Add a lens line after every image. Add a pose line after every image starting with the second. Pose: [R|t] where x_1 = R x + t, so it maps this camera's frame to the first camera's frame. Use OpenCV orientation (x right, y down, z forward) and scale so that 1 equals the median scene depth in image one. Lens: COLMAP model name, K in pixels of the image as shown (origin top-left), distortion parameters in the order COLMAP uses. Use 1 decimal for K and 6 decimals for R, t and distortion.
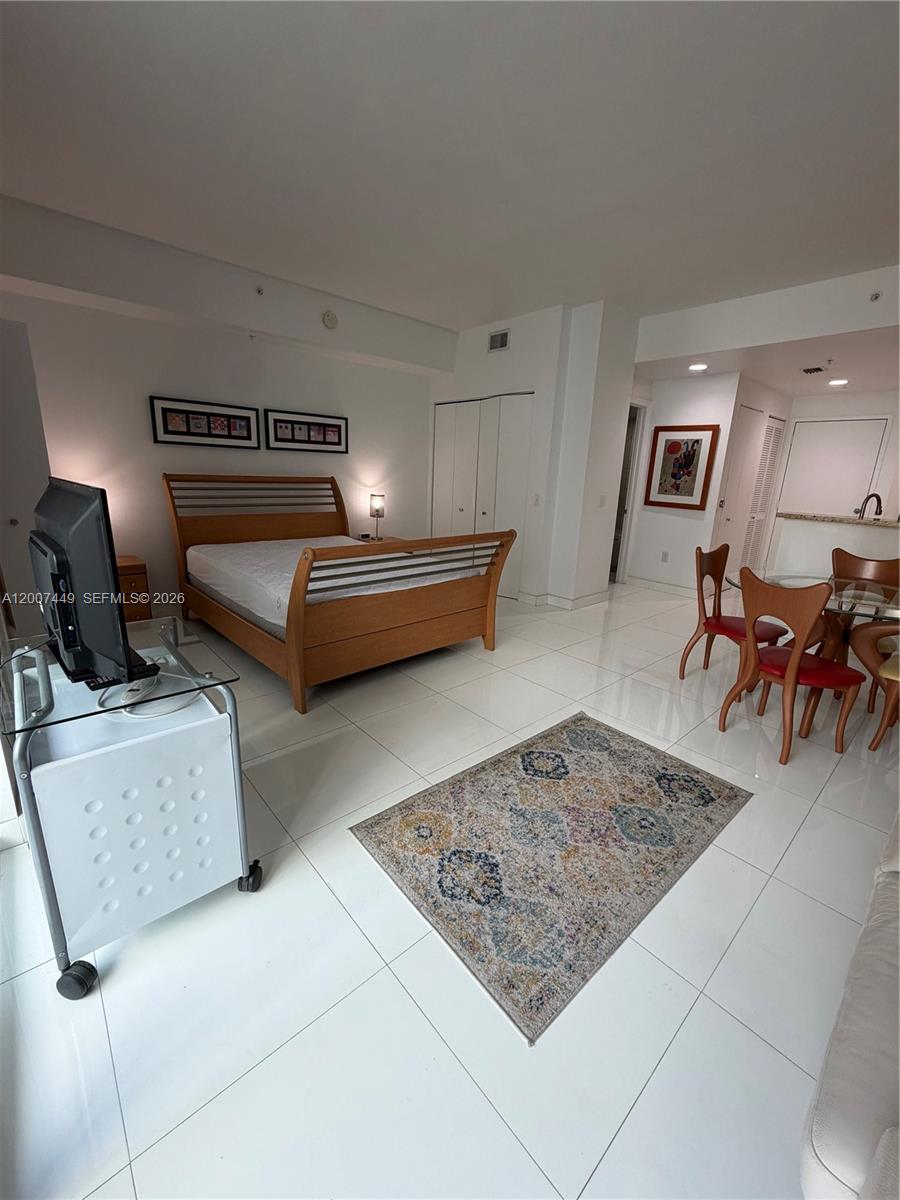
lens RADIAL K [[480.2, 0, 446.0], [0, 480.2, 598.1], [0, 0, 1]] dist [-0.001220, 0.000035]
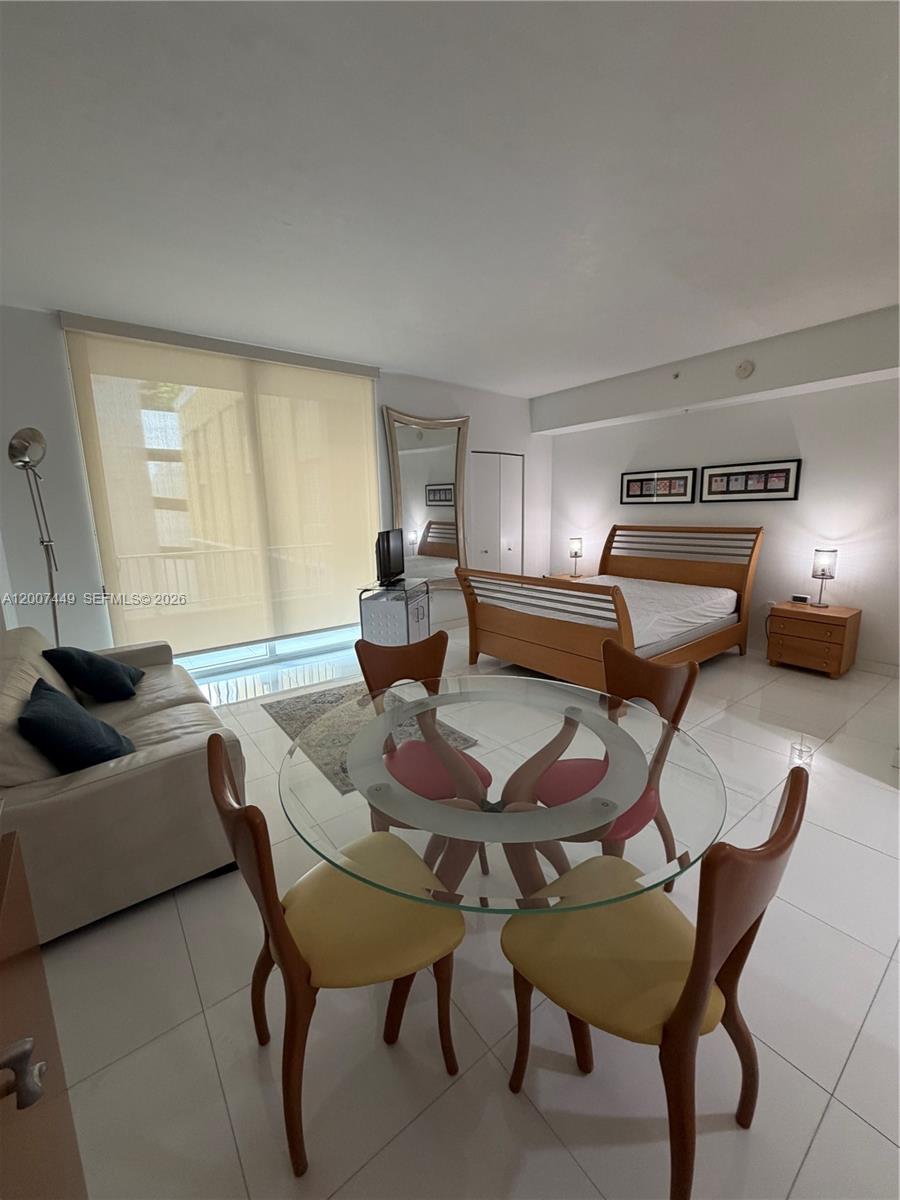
lens RADIAL K [[480.2, 0, 453.1], [0, 480.2, 596.5], [0, 0, 1]] dist [-0.001220, 0.000035]
pose [[-0.066732, 0.136630, -0.988372, 0.772172], [-0.251149, 0.956386, 0.149165, -0.125548], [0.965645, 0.258183, -0.029507, 0.538891]]
